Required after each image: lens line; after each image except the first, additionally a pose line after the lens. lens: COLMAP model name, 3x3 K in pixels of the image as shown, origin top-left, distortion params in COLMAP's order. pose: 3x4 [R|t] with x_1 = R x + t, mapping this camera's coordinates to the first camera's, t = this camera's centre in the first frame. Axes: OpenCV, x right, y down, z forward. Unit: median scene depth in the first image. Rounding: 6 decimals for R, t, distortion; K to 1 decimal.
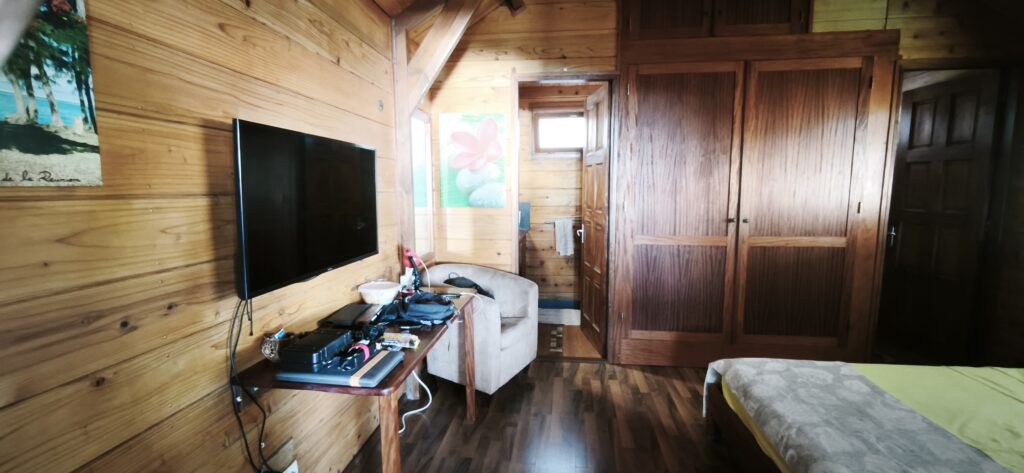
lens RADIAL K [[435.3, 0, 517.4], [0, 435.3, 239.0], [0, 0, 1]] dist [0.005290, -0.000789]
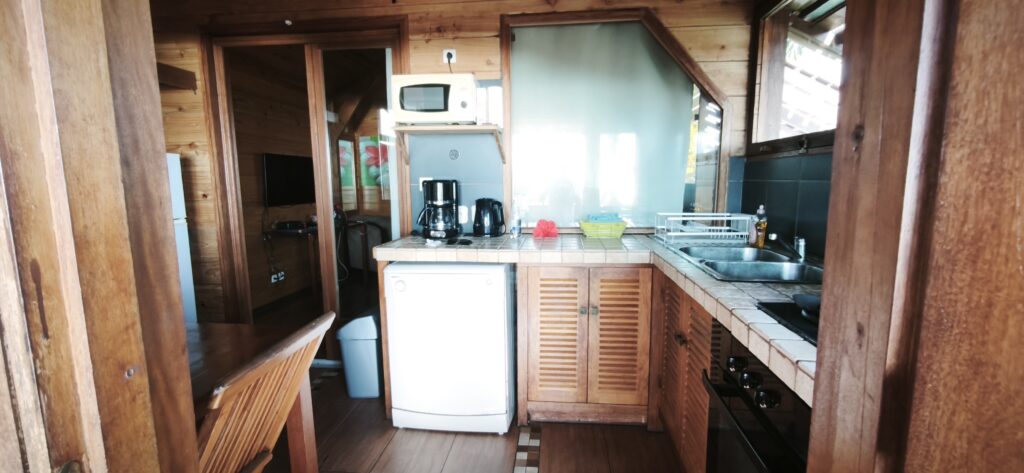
lens RADIAL K [[435.3, 0, 512.3], [0, 435.3, 234.9], [0, 0, 1]] dist [0.005290, -0.000789]
pose [[0.999892, 0.002995, 0.014392, 0.074003], [-0.003143, 0.999942, 0.010289, 0.019101], [-0.014360, -0.010334, 0.999843, -0.145491]]
